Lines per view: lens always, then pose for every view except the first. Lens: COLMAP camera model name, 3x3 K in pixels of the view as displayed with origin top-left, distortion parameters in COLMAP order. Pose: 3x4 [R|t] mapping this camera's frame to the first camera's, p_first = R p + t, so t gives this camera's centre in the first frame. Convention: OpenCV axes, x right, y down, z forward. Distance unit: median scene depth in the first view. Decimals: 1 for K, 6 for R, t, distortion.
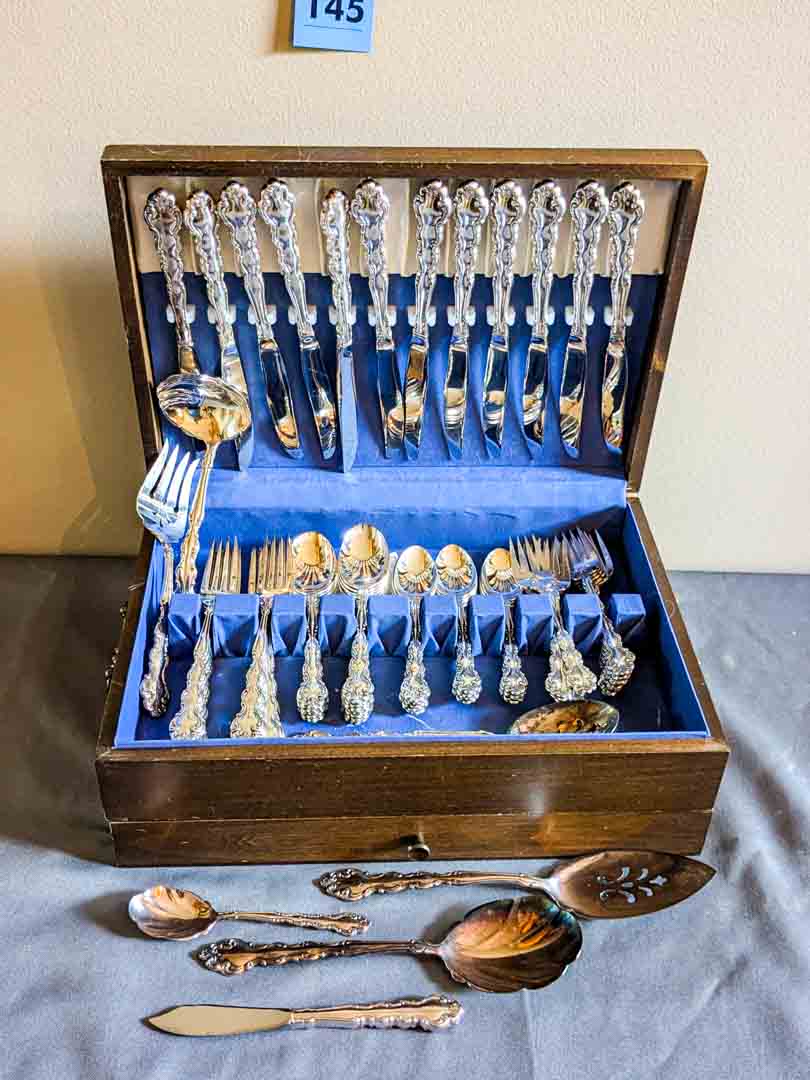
lens RADIAL K [[1161.9, 0, 384.5], [0, 1161.9, 543.2], [0, 0, 1]] dist [0.110007, -0.304597]
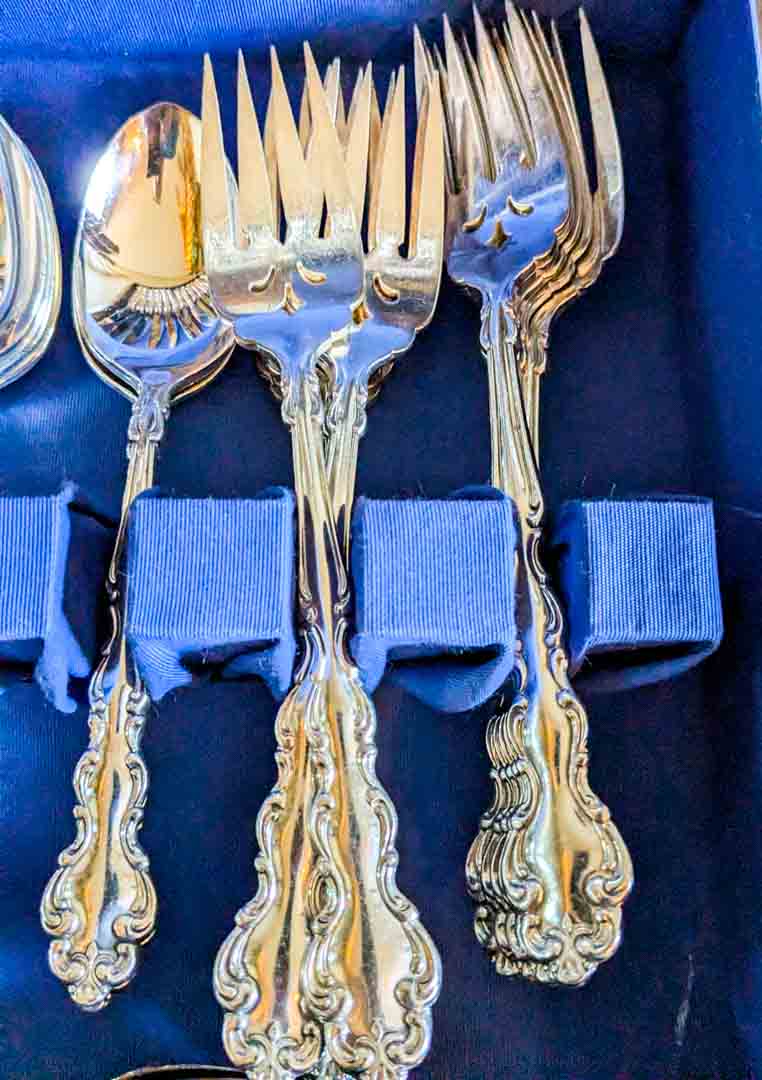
lens RADIAL K [[1088.7, 0, 381.0], [0, 1088.7, 540.0], [0, 0, 1]] dist [0.000253, -0.005517]
pose [[0.999594, 0.027905, -0.005768, 0.164445], [-0.018102, 0.778175, 0.627787, -0.073142], [0.022007, -0.627428, 0.778364, 0.860434]]
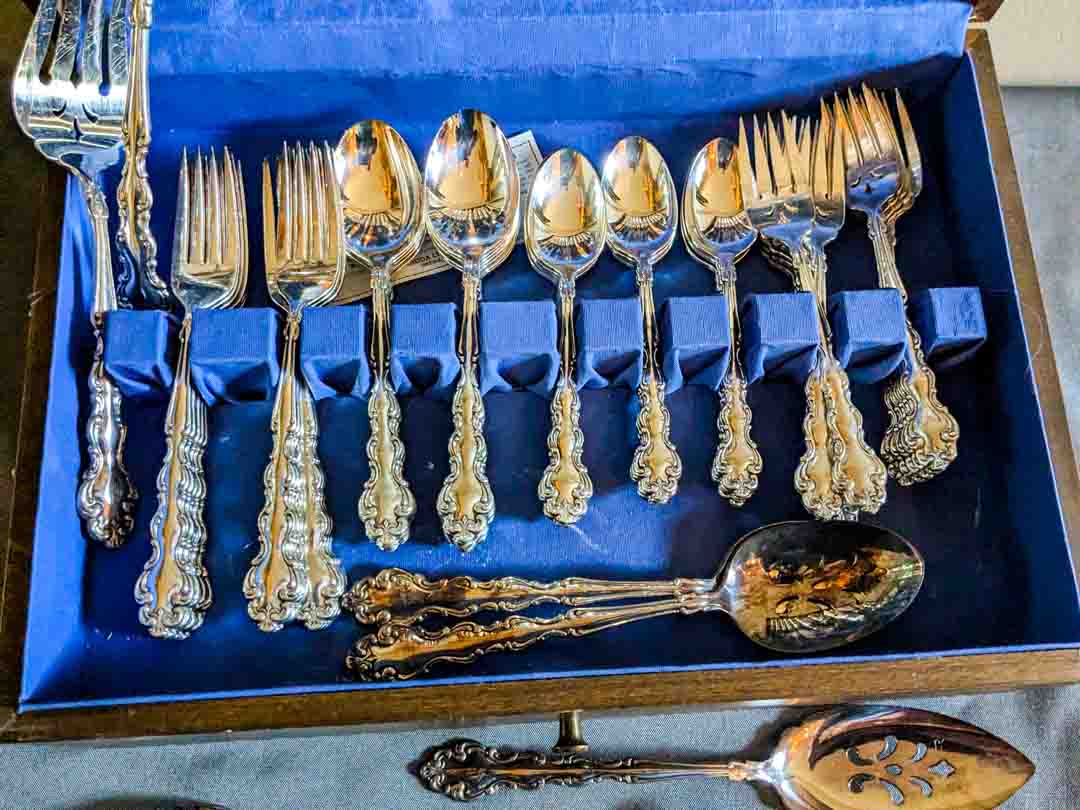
lens RADIAL K [[1161.9, 0, 540.0], [0, 1161.9, 405.0], [0, 0, 1]] dist [0.110007, -0.304597]
pose [[0.999769, -0.014595, 0.015809, 0.004783], [0.003304, 0.830185, 0.557478, -0.219864], [-0.021260, -0.557297, 0.830041, 0.529904]]
